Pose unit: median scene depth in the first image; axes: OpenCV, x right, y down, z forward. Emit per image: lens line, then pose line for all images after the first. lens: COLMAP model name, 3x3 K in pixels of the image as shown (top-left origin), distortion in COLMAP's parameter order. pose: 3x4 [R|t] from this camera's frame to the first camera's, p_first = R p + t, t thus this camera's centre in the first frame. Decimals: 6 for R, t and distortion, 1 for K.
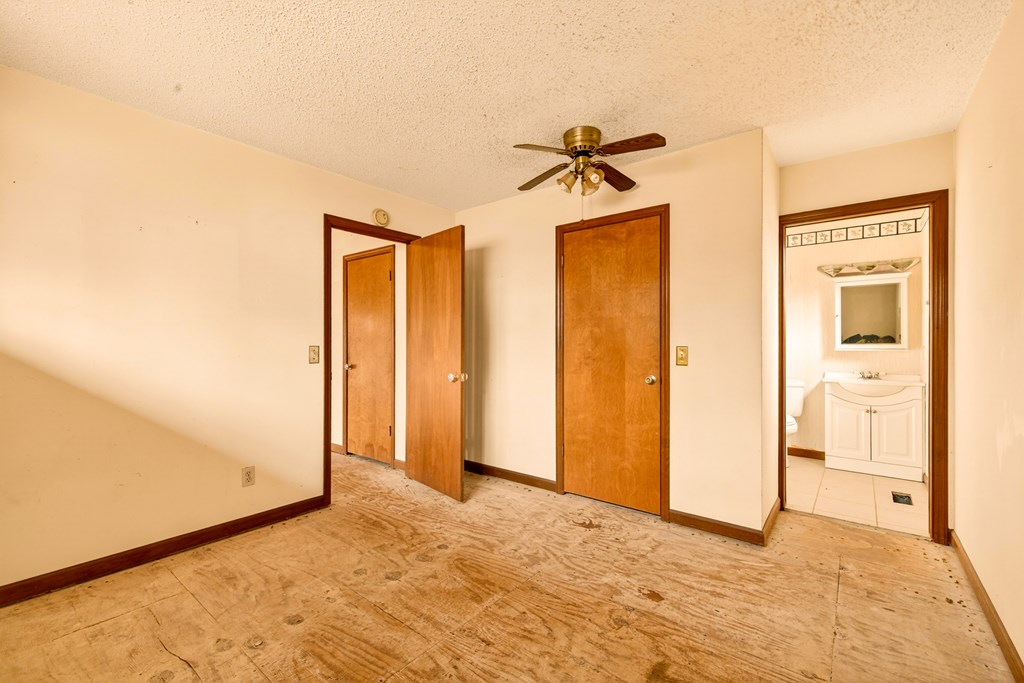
lens RADIAL K [[426.3, 0, 513.5], [0, 426.3, 342.6], [0, 0, 1]] dist [0.000498, -0.000022]
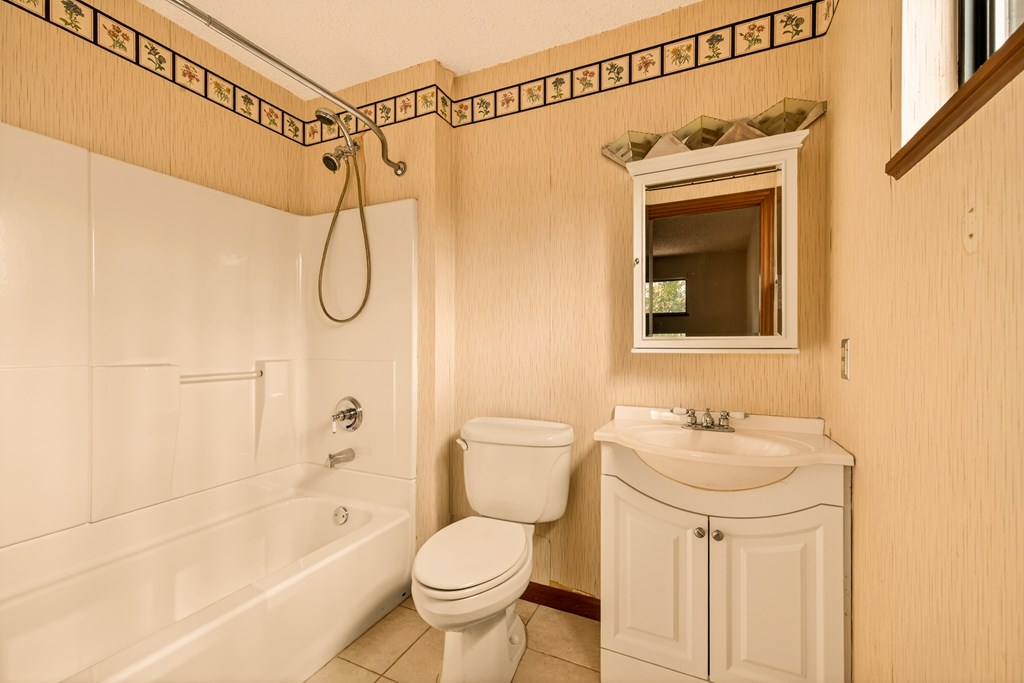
lens RADIAL K [[426.3, 0, 513.5], [0, 426.3, 342.6], [0, 0, 1]] dist [0.000498, -0.000022]
pose [[0.972231, 0.000828, 0.234020, 0.361335], [-0.001328, 0.999997, 0.001979, 0.005713], [-0.234018, -0.002235, 0.972230, 0.420572]]
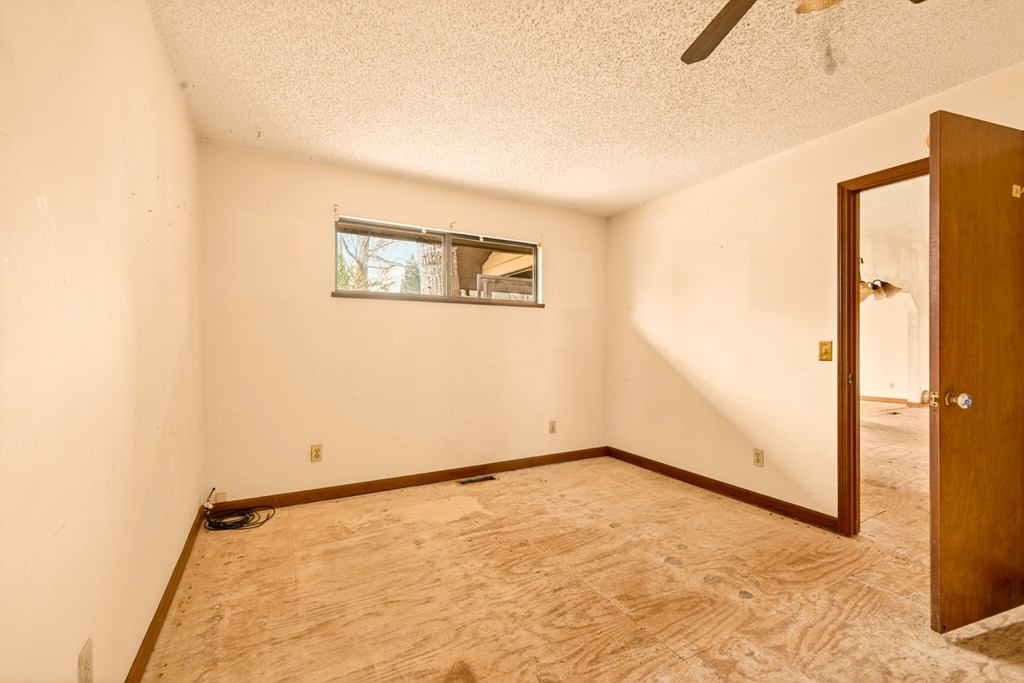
lens RADIAL K [[426.3, 0, 513.5], [0, 426.3, 342.6], [0, 0, 1]] dist [0.000498, -0.000022]
pose [[-0.365492, -0.000745, -0.930814, 0.942180], [-0.000851, 1.000000, -0.000466, 0.011193], [0.930814, 0.000622, -0.365493, 1.138382]]
